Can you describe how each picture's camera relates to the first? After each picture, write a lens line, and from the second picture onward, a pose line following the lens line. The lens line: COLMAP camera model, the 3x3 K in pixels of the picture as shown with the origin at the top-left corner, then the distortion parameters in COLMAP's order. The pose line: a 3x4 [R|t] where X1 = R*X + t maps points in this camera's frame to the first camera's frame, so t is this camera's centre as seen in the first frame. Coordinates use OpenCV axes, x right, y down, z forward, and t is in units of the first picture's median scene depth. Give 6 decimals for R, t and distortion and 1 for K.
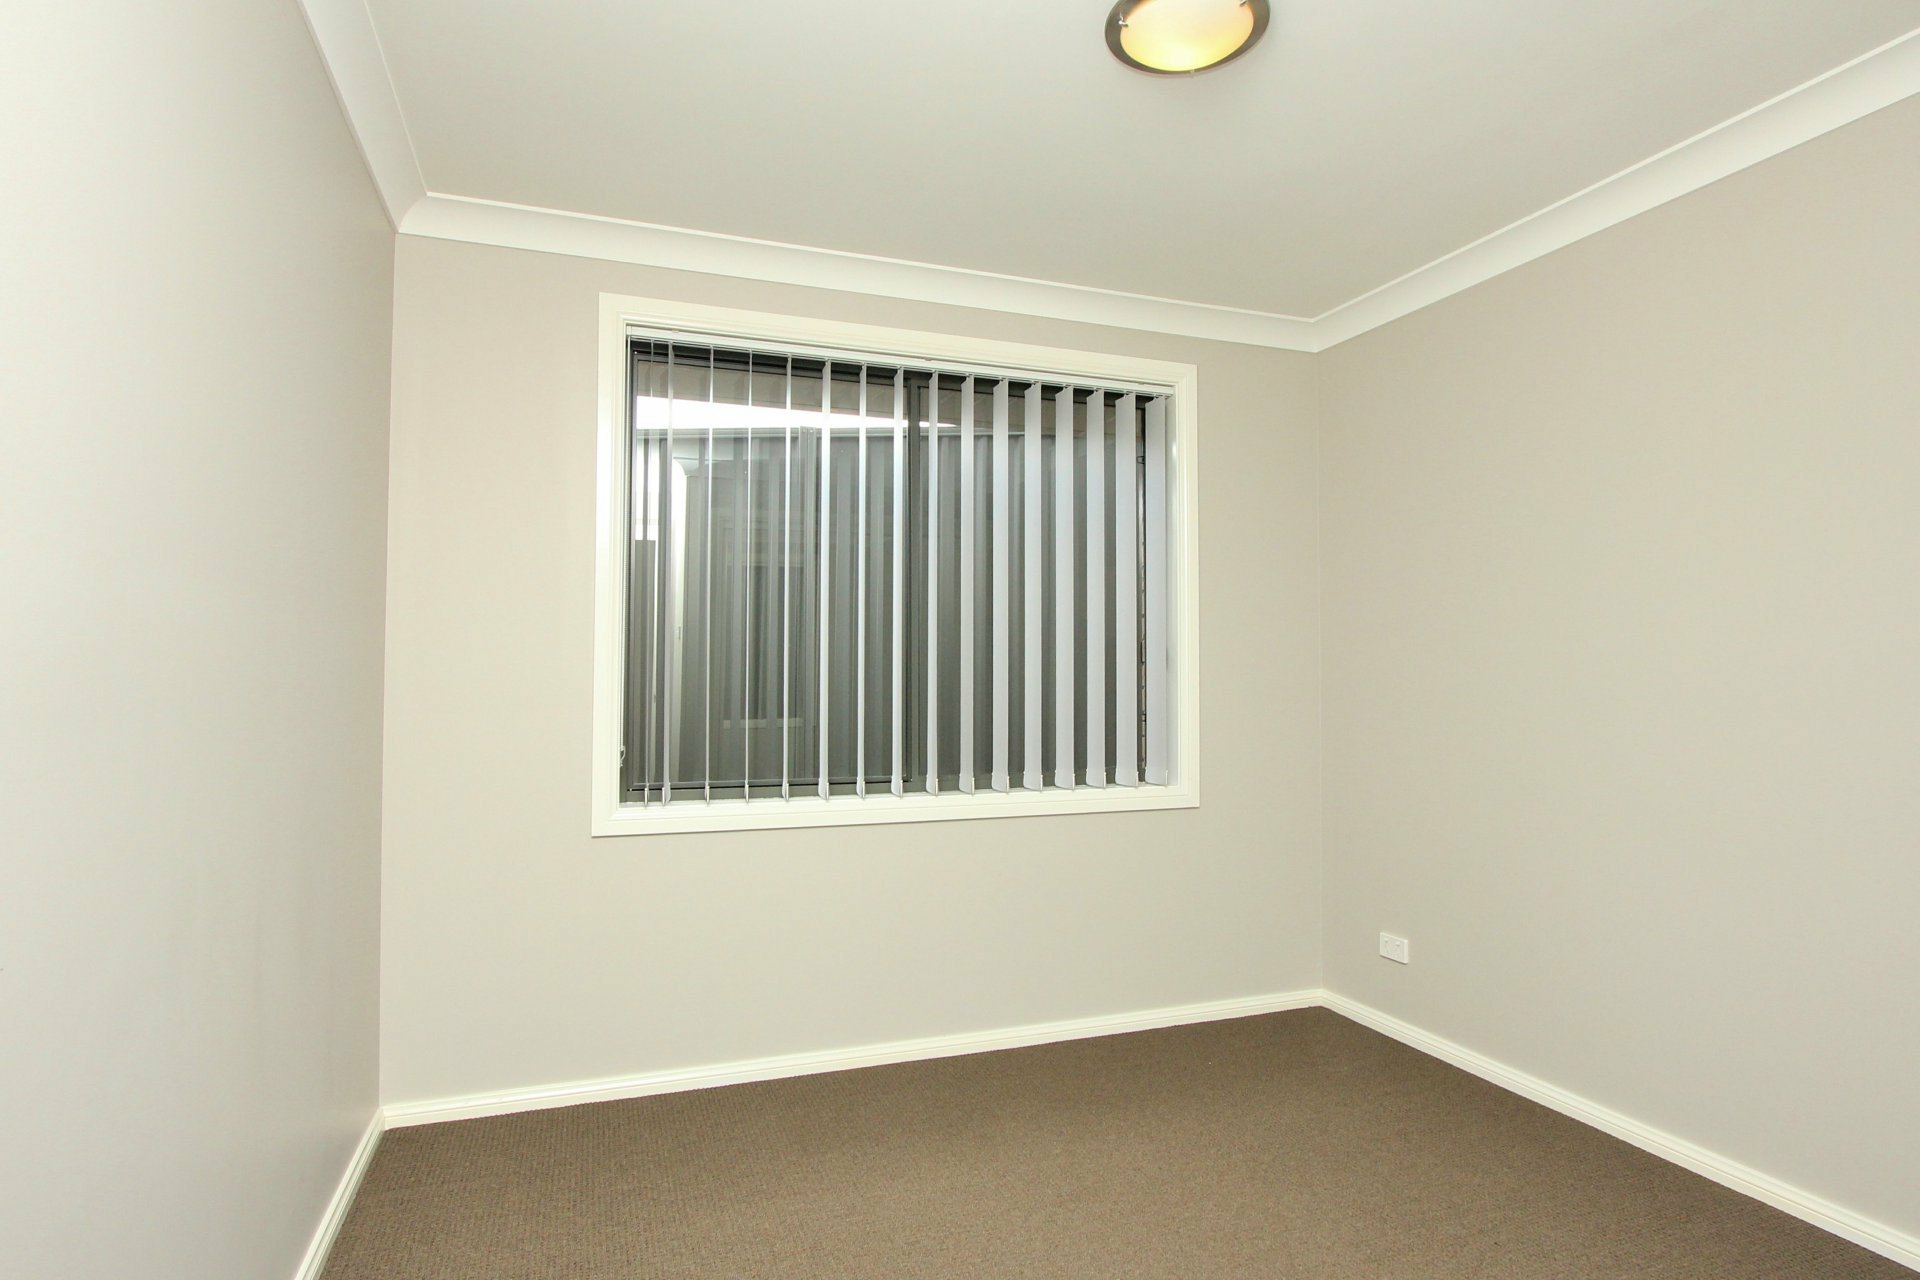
lens RADIAL K [[1030.3, 0, 960.0], [0, 1030.3, 640.0], [0, 0, 1]] dist [0.001175, 0.000190]
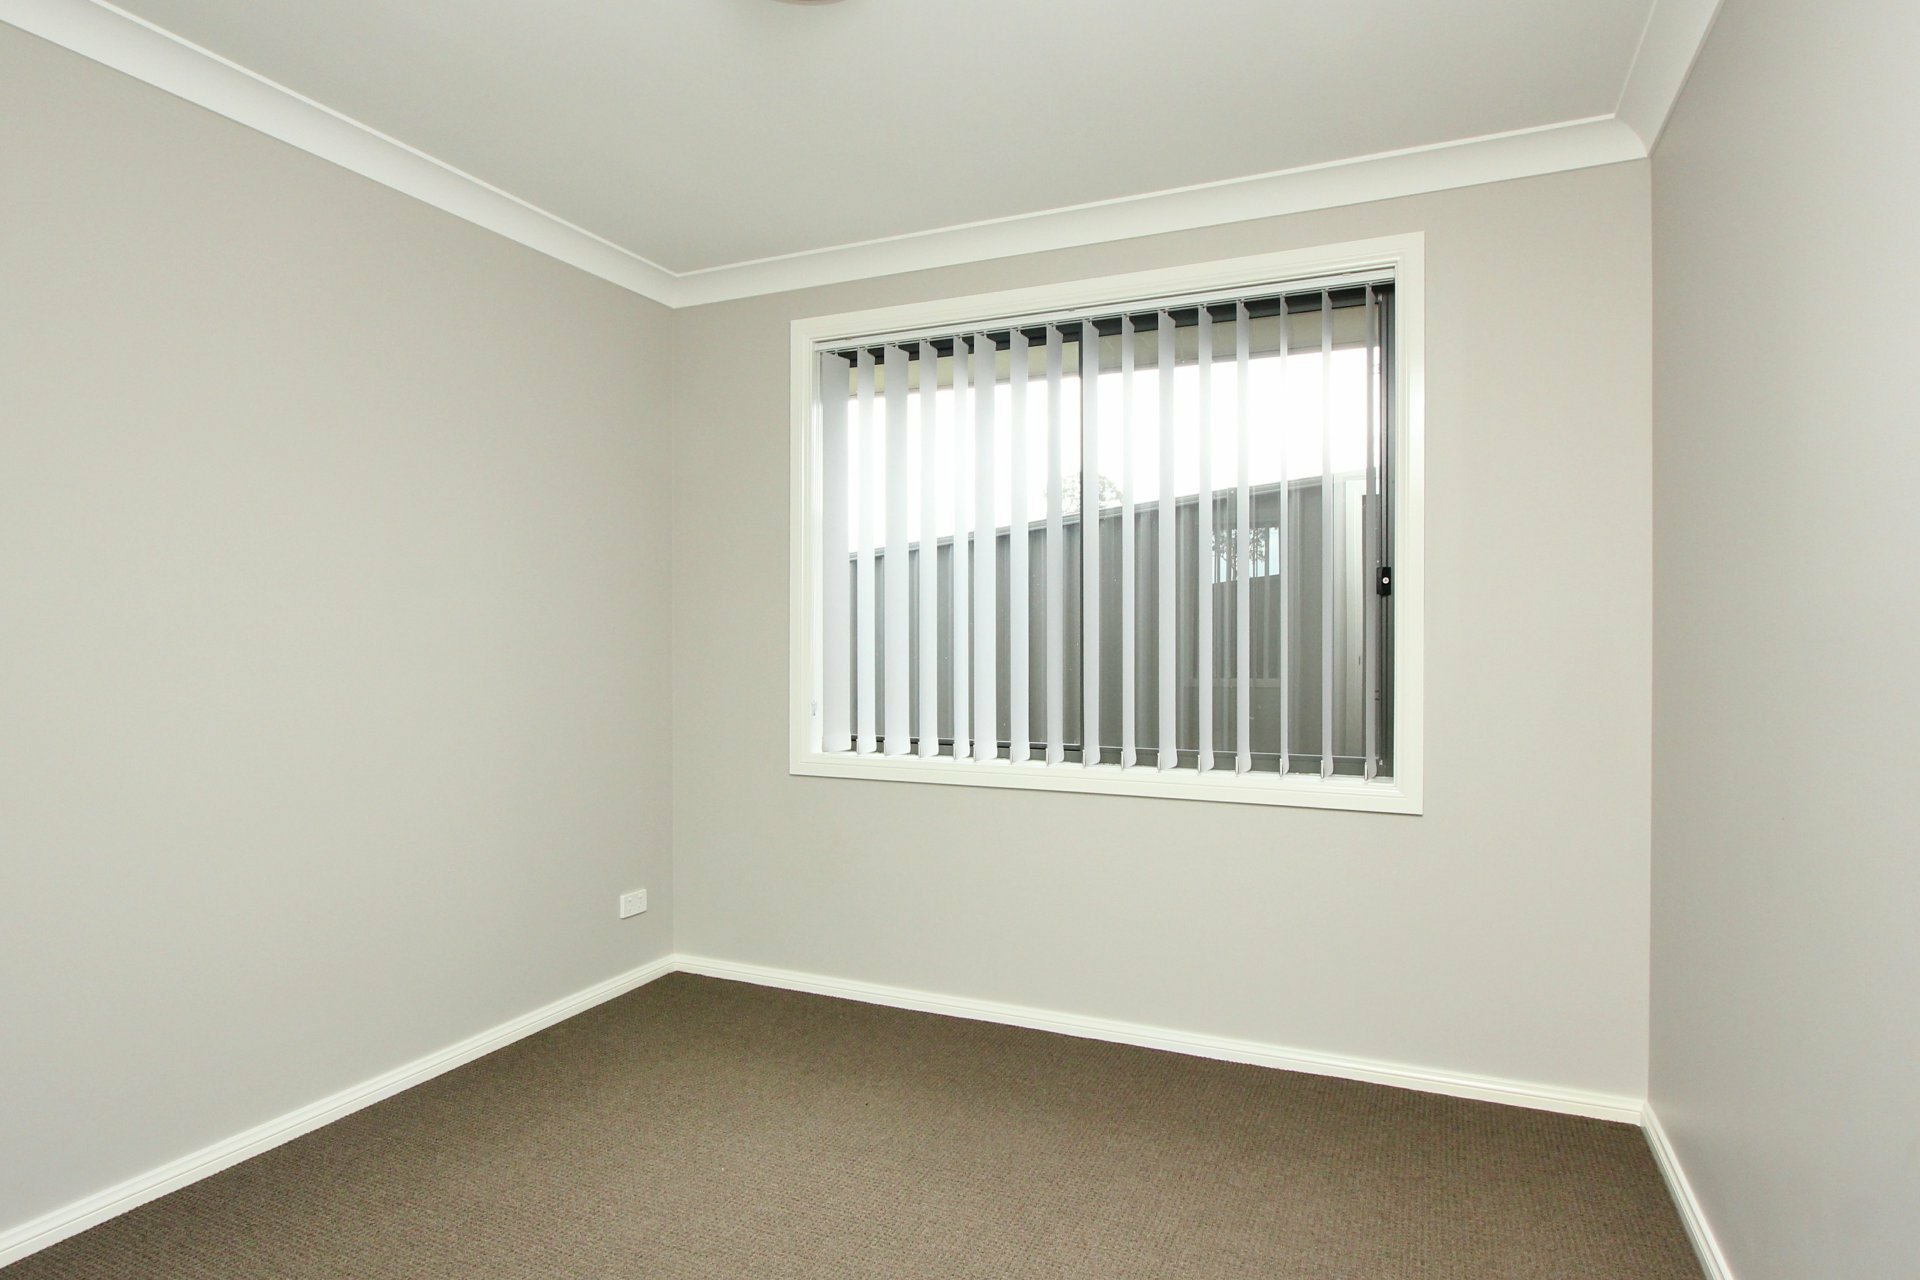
lens RADIAL K [[1067.4, 0, 960.0], [0, 1067.4, 640.0], [0, 0, 1]] dist [0.000432, -0.000141]
pose [[0.716952, -0.000611, -0.697122, 0.543157], [0.022607, 0.999494, 0.022374, 0.007953], [0.696756, -0.031801, 0.716603, 0.197859]]
